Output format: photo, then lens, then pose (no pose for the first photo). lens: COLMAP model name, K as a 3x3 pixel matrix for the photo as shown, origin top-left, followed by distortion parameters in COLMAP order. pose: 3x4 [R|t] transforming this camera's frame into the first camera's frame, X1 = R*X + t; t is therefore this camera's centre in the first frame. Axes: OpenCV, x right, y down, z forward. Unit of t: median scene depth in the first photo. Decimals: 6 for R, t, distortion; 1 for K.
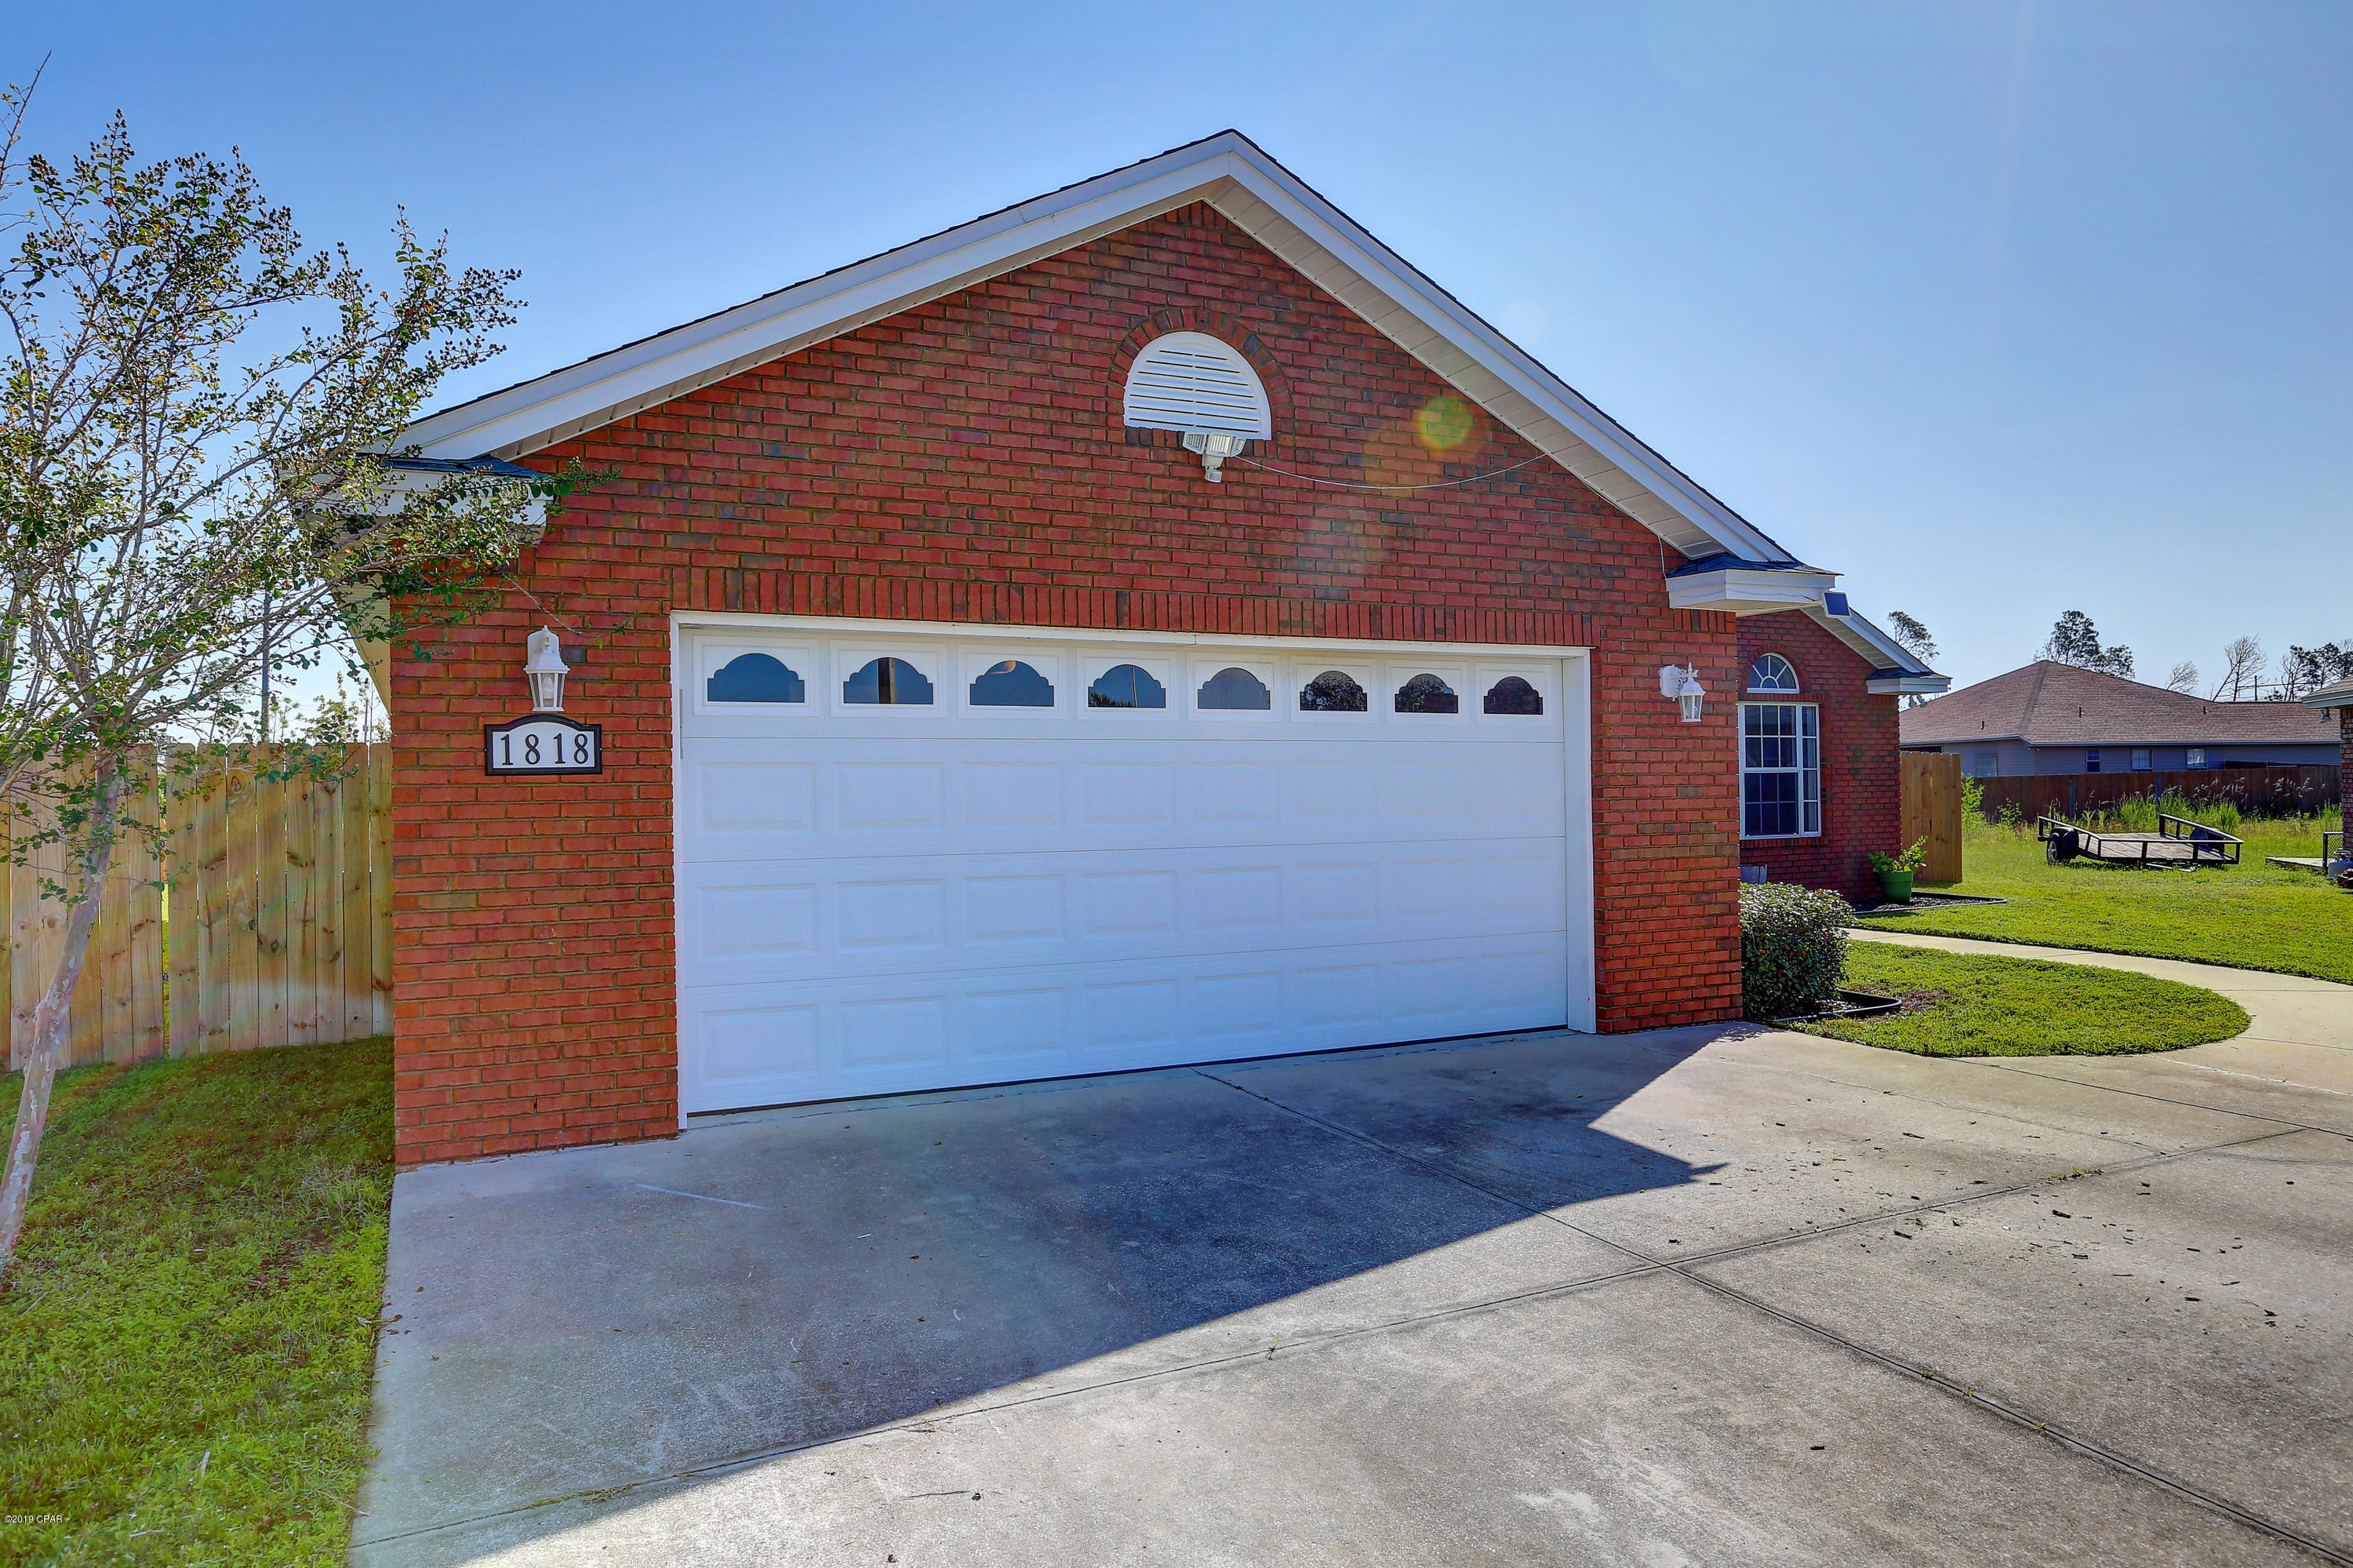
lens RADIAL K [[1536.2, 0, 1175.5], [0, 1536.2, 779.3], [0, 0, 1]] dist [-0.013952, 0.002803]
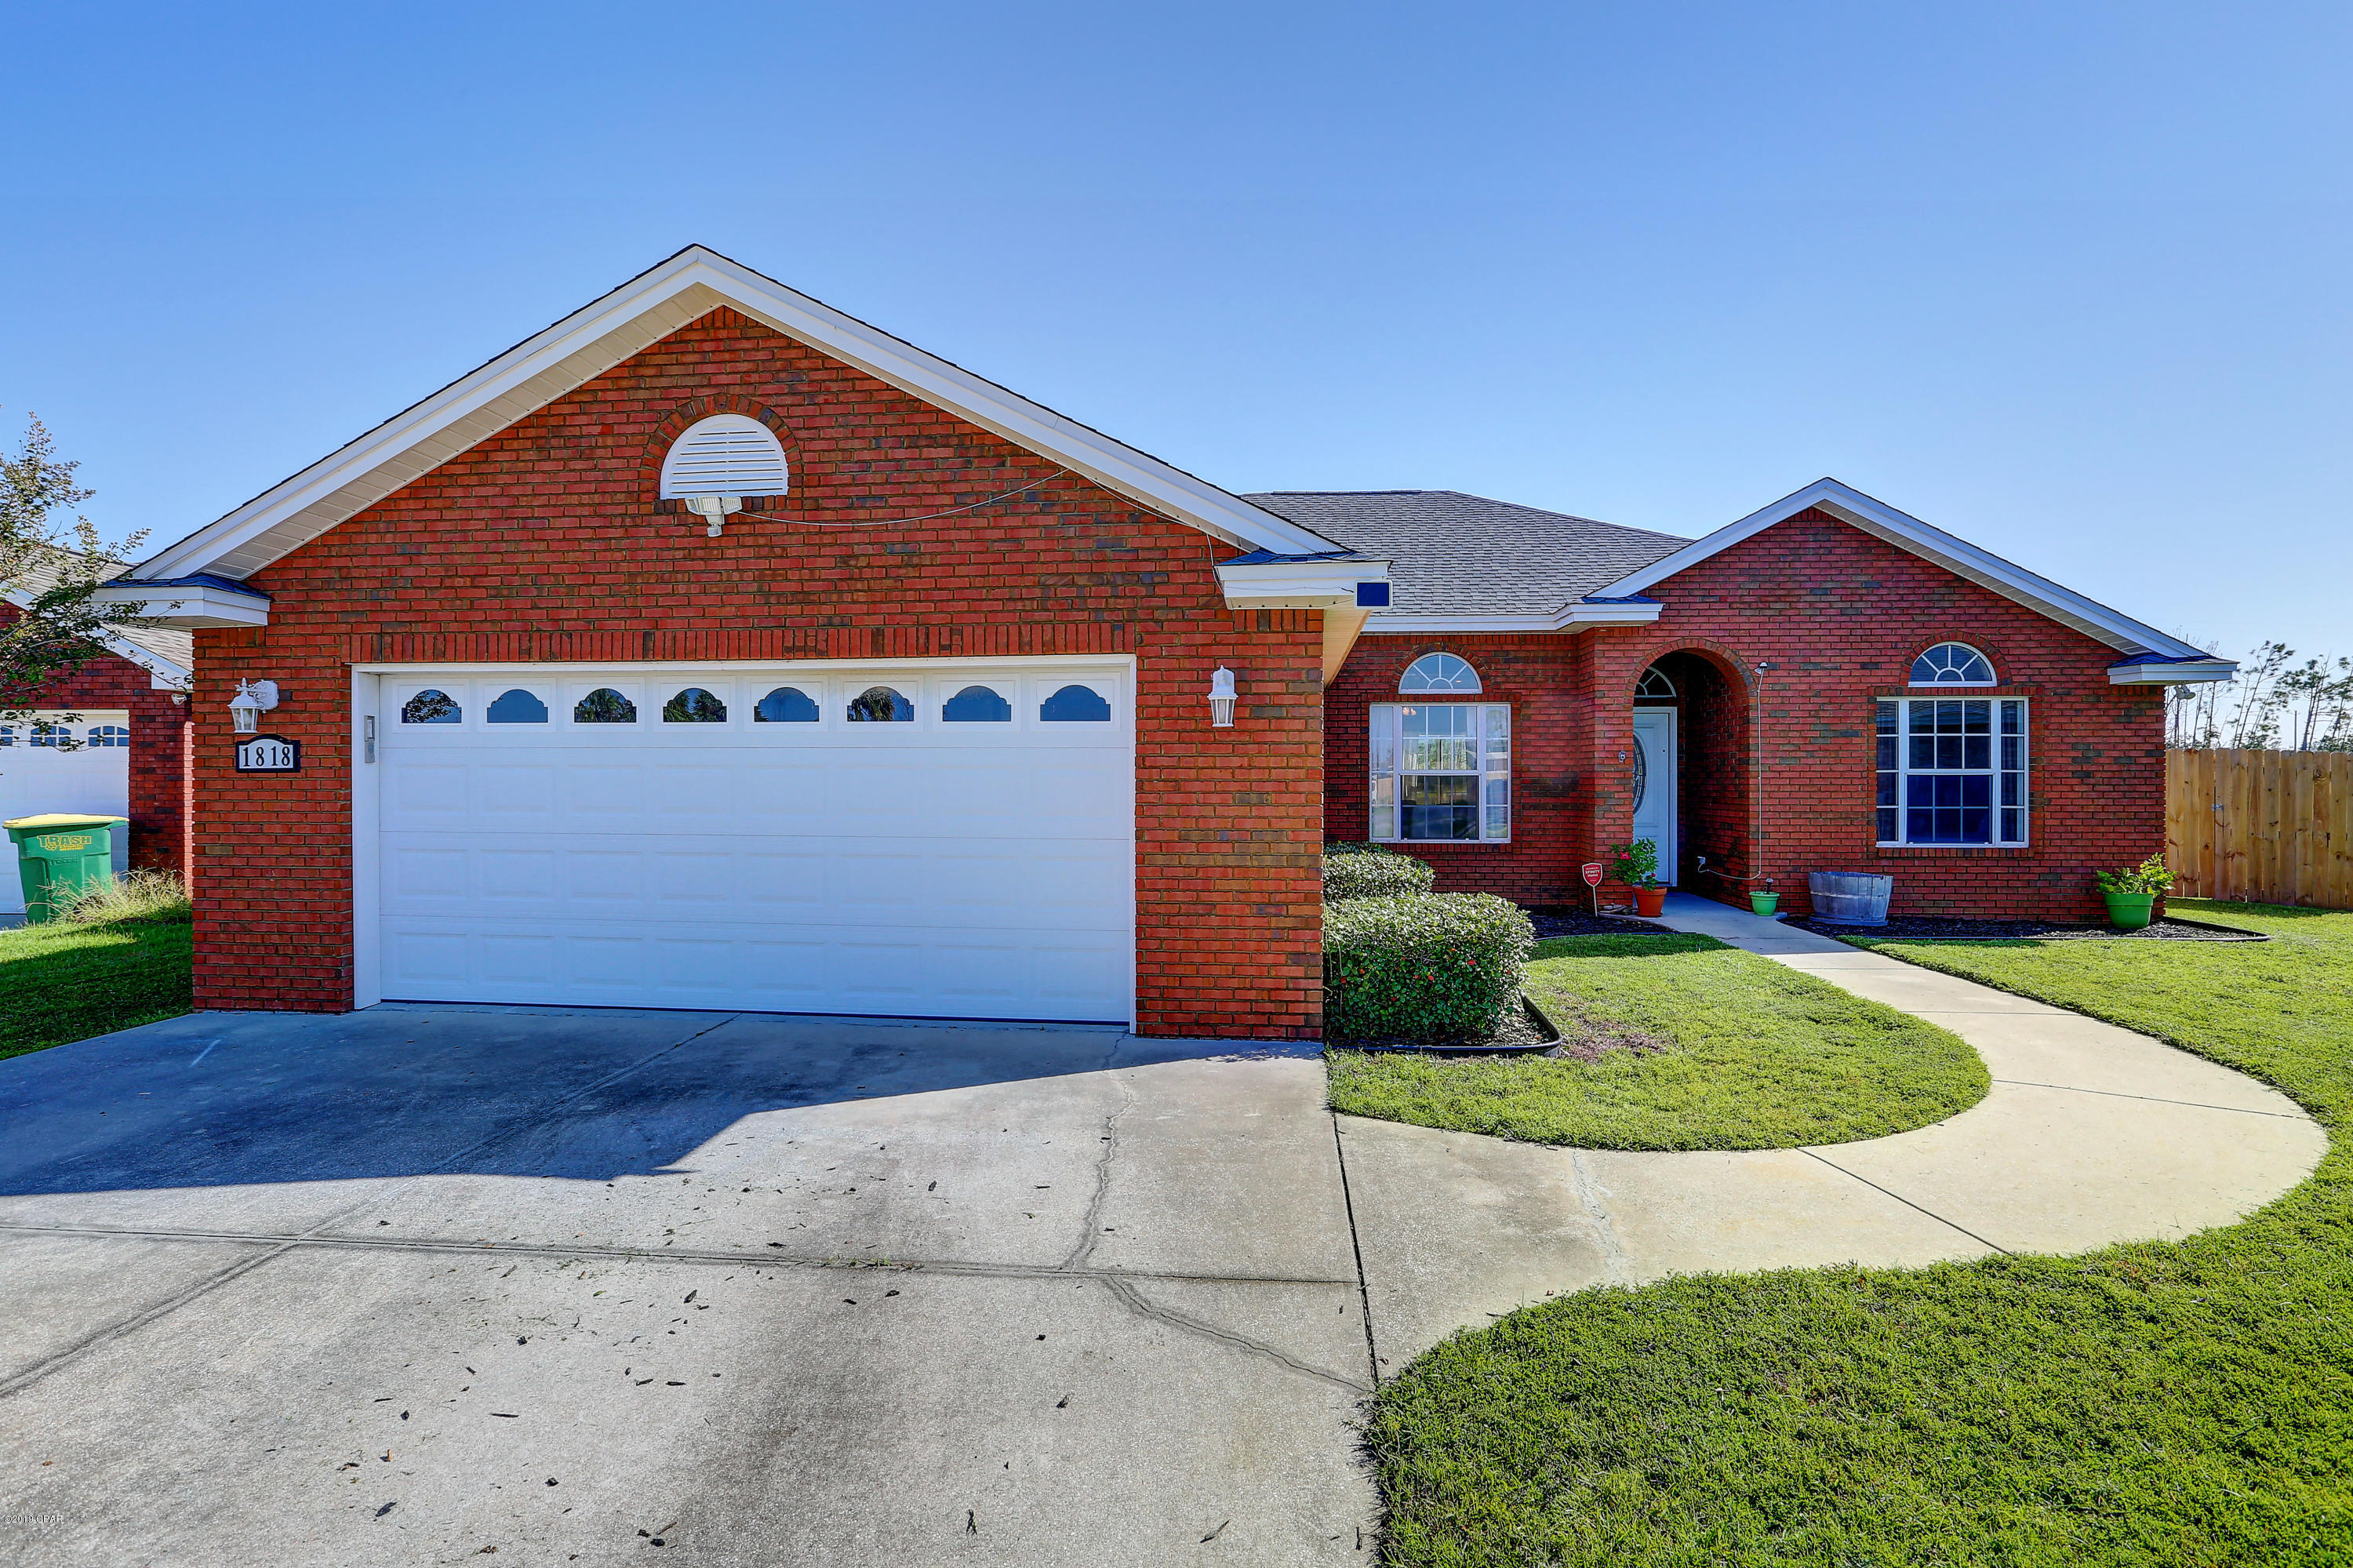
lens RADIAL K [[1159.9, 0, 1179.0], [0, 1159.9, 777.5], [0, 0, 1]] dist [-0.006232, 0.003407]
pose [[0.830966, 0.010916, -0.556216, 0.836046], [-0.008175, 0.999939, 0.007410, -0.011972], [0.556263, -0.001610, 0.831004, 0.436719]]
